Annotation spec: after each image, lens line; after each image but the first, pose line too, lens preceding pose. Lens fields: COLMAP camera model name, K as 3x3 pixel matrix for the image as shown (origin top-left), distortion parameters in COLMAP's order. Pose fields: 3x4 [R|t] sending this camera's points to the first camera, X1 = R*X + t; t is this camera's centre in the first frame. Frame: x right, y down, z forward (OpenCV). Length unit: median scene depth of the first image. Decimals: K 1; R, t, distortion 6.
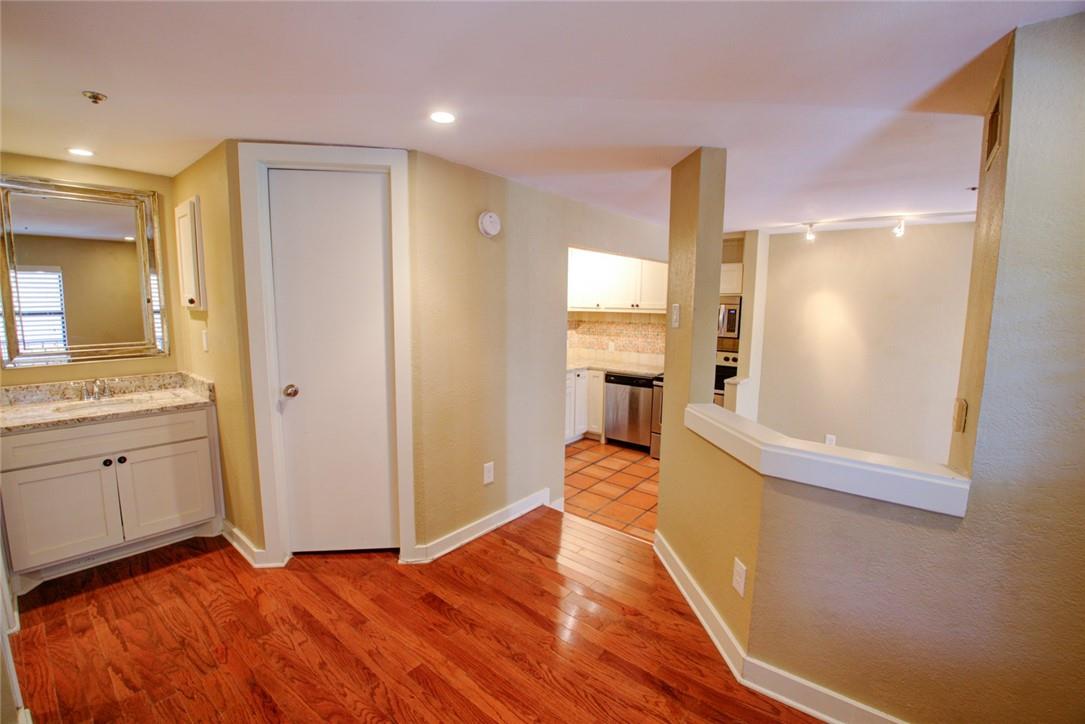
lens RADIAL K [[461.2, 0, 541.0], [0, 461.2, 363.4], [0, 0, 1]] dist [-0.026857, -0.007887]
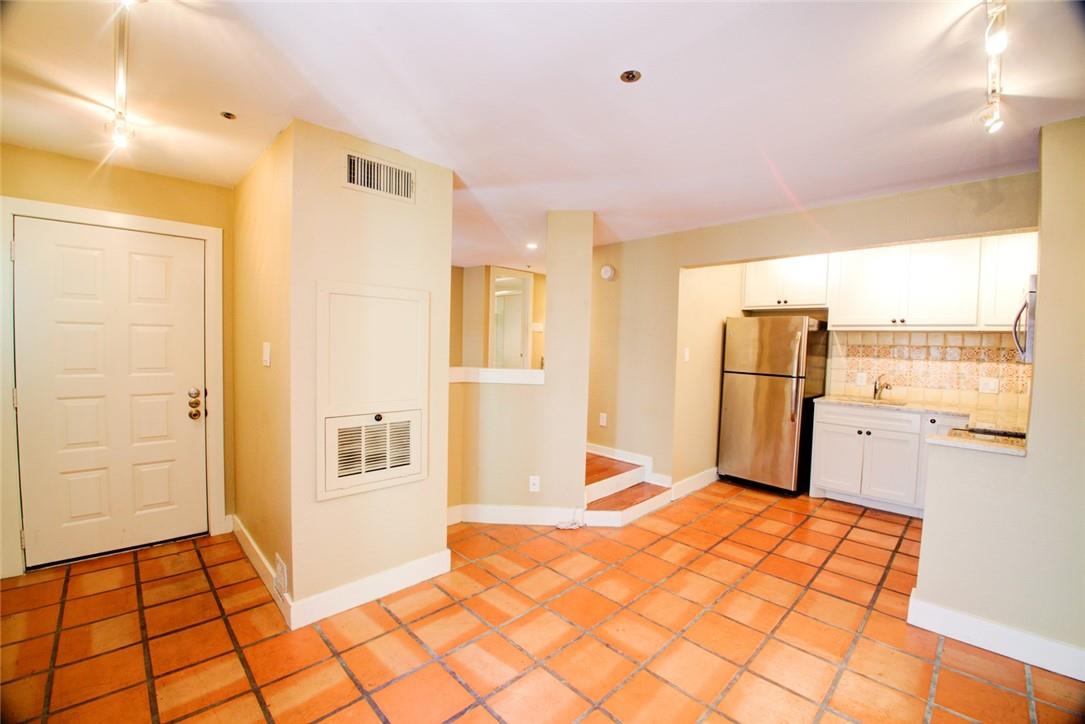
lens RADIAL K [[443.4, 0, 542.5], [0, 443.4, 362.0], [0, 0, 1]] dist [-0.027098, -0.007480]
pose [[-0.111716, 0.025645, -0.993409, 1.692525], [-0.151237, 0.987583, 0.042502, -0.001178], [0.982164, 0.154989, -0.106451, 1.049107]]
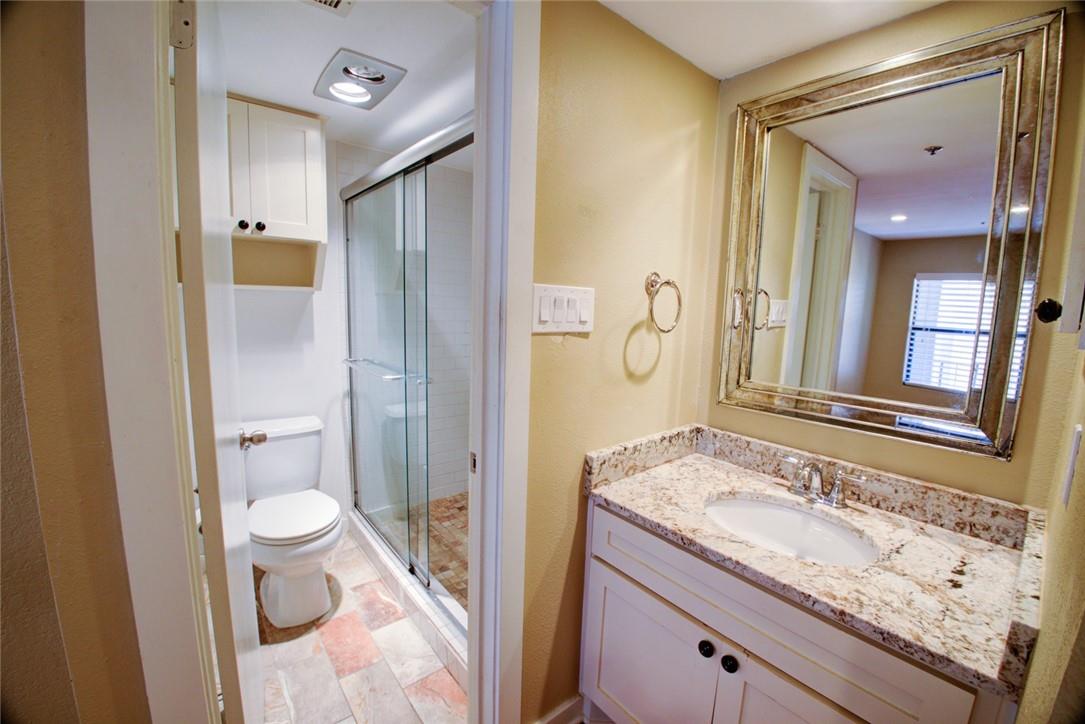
lens RADIAL K [[443.4, 0, 542.5], [0, 443.4, 362.0], [0, 0, 1]] dist [-0.027098, -0.007480]
pose [[-0.196769, 0.113966, -0.973804, -0.478071], [-0.157244, 0.976696, 0.146078, -0.099411], [0.967758, 0.181869, -0.174263, 0.774434]]
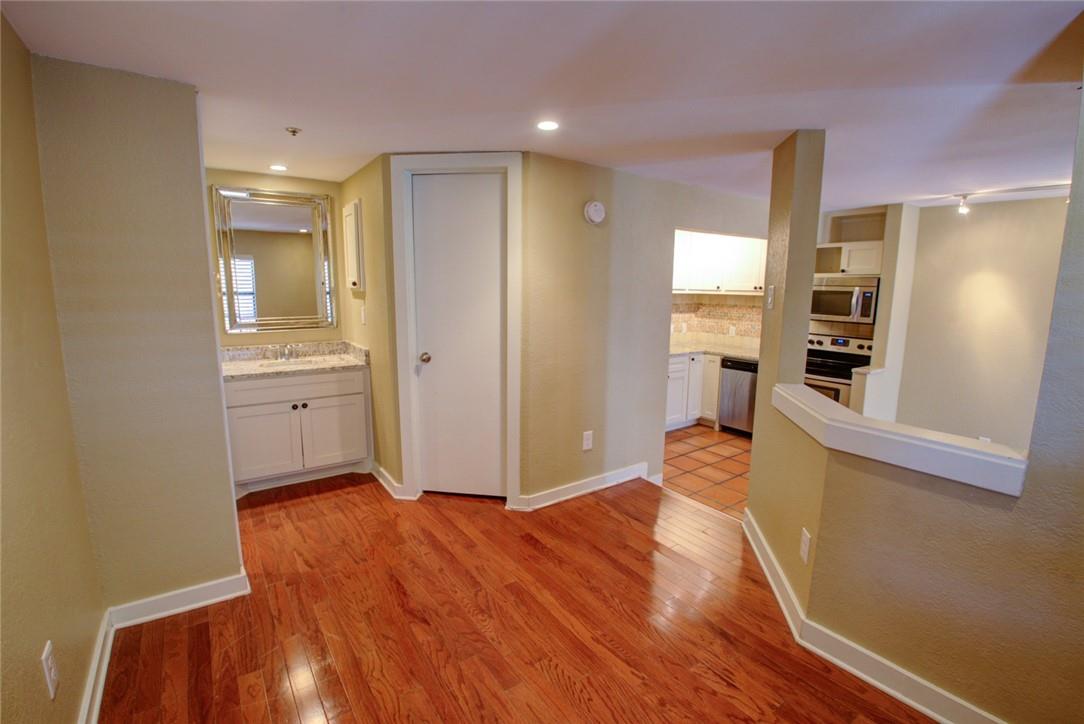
lens RADIAL K [[481.0, 0, 541.0], [0, 481.0, 363.8], [0, 0, 1]] dist [-0.036925, -0.000412]
pose [[0.963803, 0.039694, -0.263646, 0.083955], [-0.031346, 0.998867, 0.035795, 0.020380], [0.264768, -0.026235, 0.963955, -0.145793]]
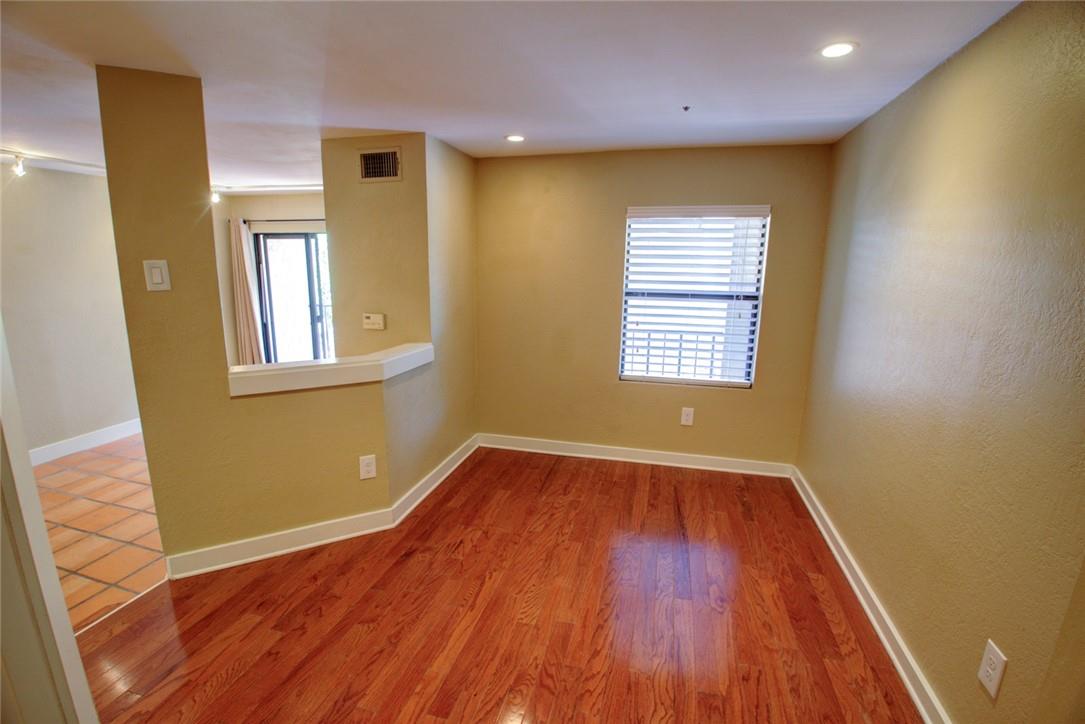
lens RADIAL K [[488.3, 0, 543.4], [0, 488.3, 365.3], [0, 0, 1]] dist [-0.036182, -0.004730]
pose [[-0.418723, -0.204004, 0.884903, -0.700067], [0.092062, 0.959884, 0.264853, -0.105870], [-0.903435, 0.192366, -0.383145, 0.727231]]
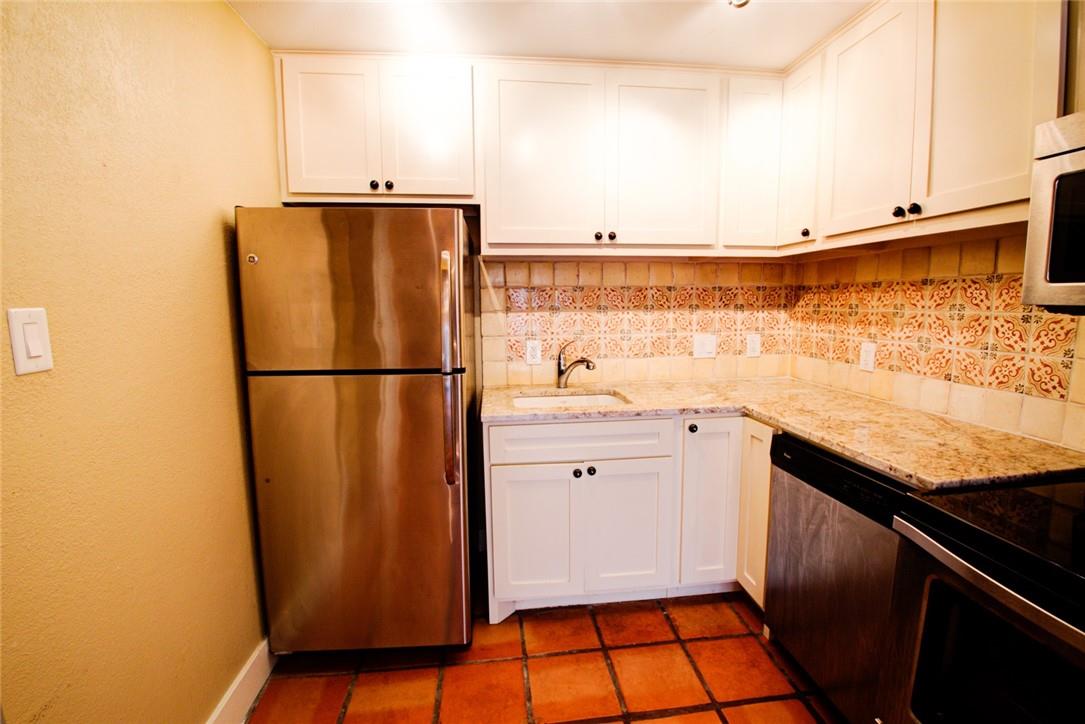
lens RADIAL K [[468.9, 0, 542.1], [0, 468.9, 363.8], [0, 0, 1]] dist [-0.028850, -0.008060]
pose [[0.710034, 0.068468, -0.700831, 0.538154], [-0.068950, 0.997239, 0.027570, -0.056122], [0.700784, 0.028746, 0.712794, 1.427008]]
